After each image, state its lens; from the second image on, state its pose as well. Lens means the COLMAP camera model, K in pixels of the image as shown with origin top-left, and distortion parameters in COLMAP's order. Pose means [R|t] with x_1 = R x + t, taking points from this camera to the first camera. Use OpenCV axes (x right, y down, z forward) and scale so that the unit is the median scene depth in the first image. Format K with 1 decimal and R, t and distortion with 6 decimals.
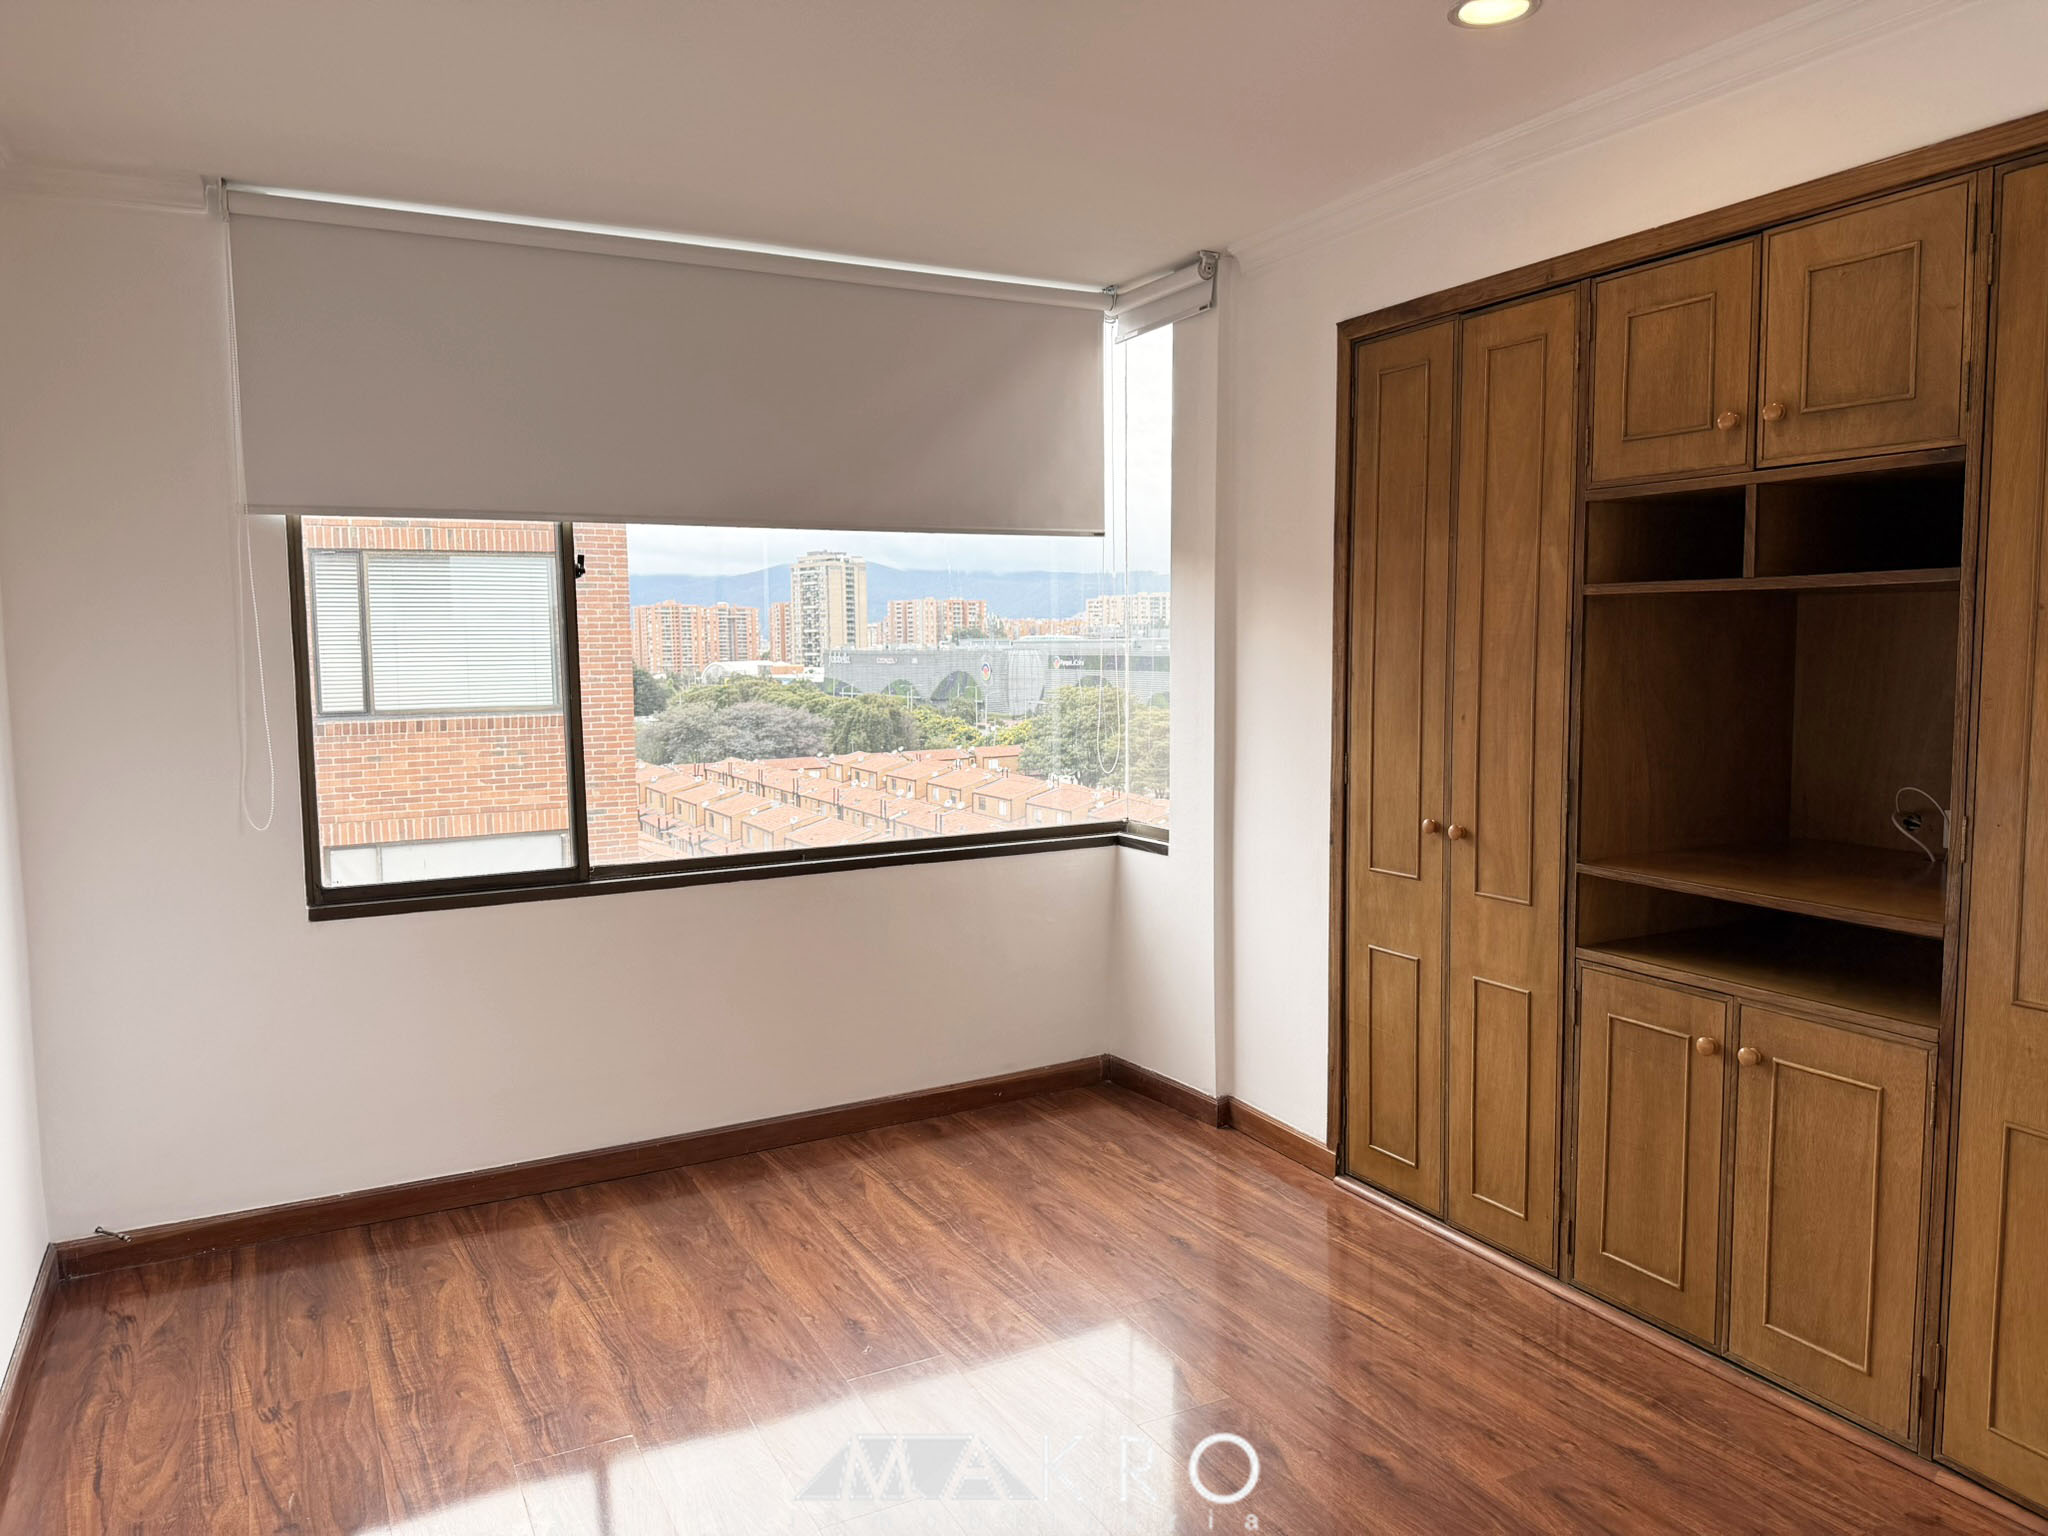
lens RADIAL K [[1444.9, 0, 1018.4], [0, 1444.9, 769.0], [0, 0, 1]] dist [0.059139, -0.067485]
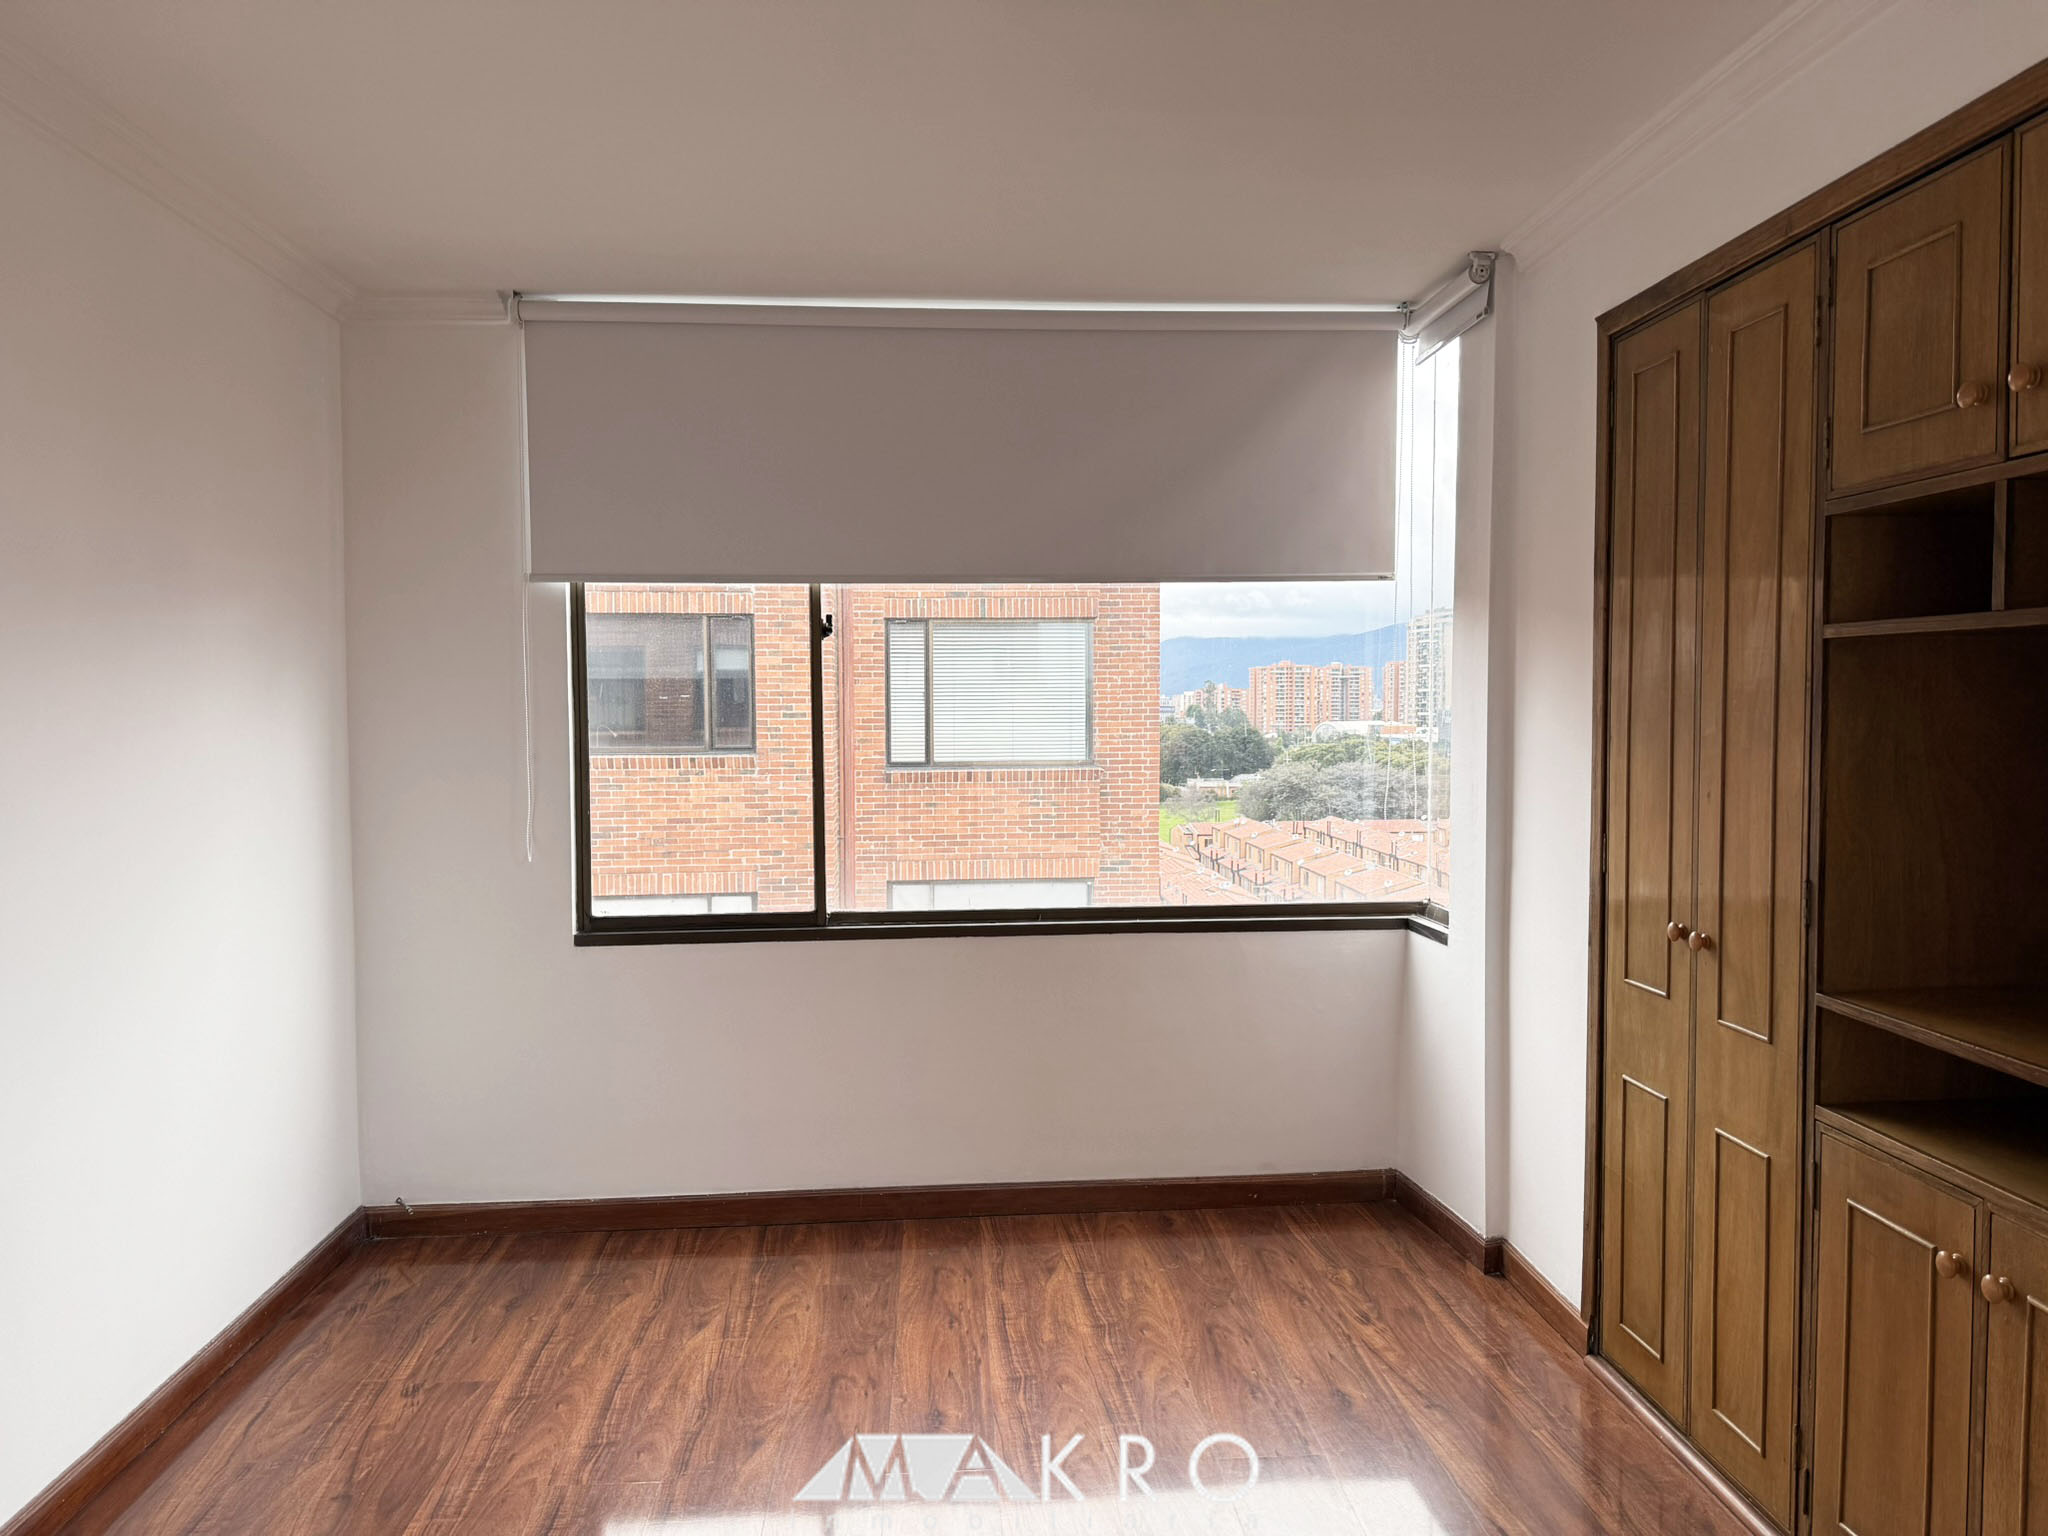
lens RADIAL K [[1439.8, 0, 1025.1], [0, 1439.8, 773.0], [0, 0, 1]] dist [0.040965, -0.050367]
pose [[0.915355, 0.025406, -0.401845, 0.295393], [-0.040598, 0.998745, -0.029334, -0.010002], [0.400595, 0.043165, 0.915238, 0.139008]]
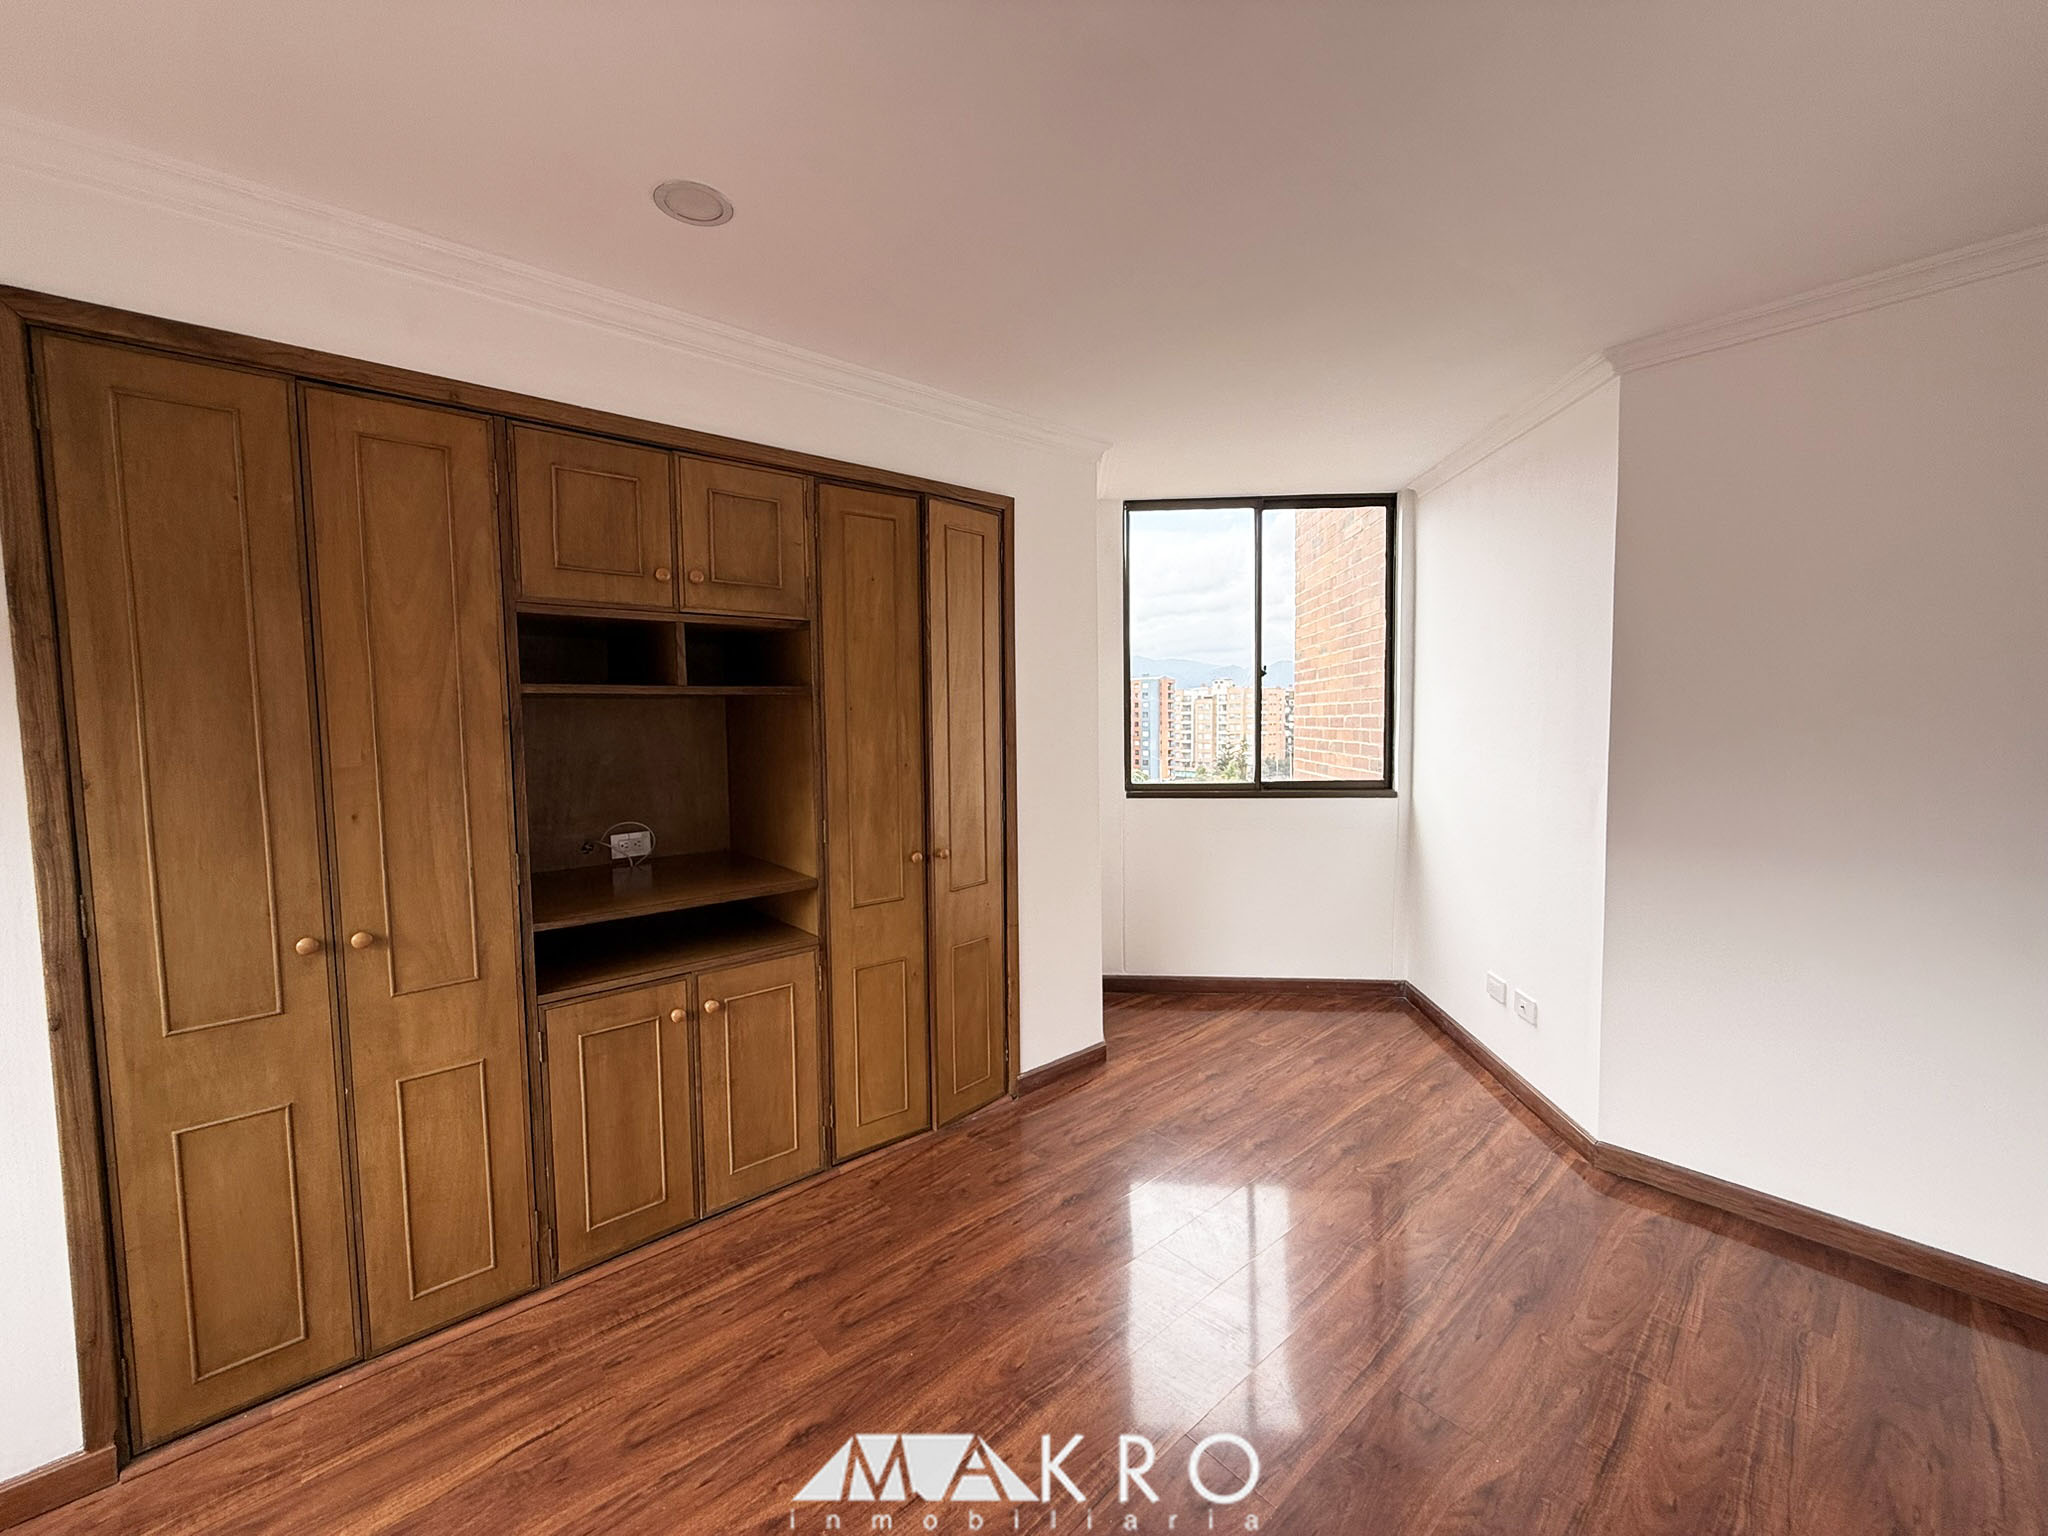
lens RADIAL K [[810.8, 0, 1024.0], [0, 810.8, 768.0], [0, 0, 1]] dist [-0.011798, 0.002891]
pose [[-0.235930, -0.054927, 0.970216, -0.308837], [0.103650, 0.991283, 0.081325, -0.067313], [-0.966226, 0.119750, -0.228180, 0.726305]]
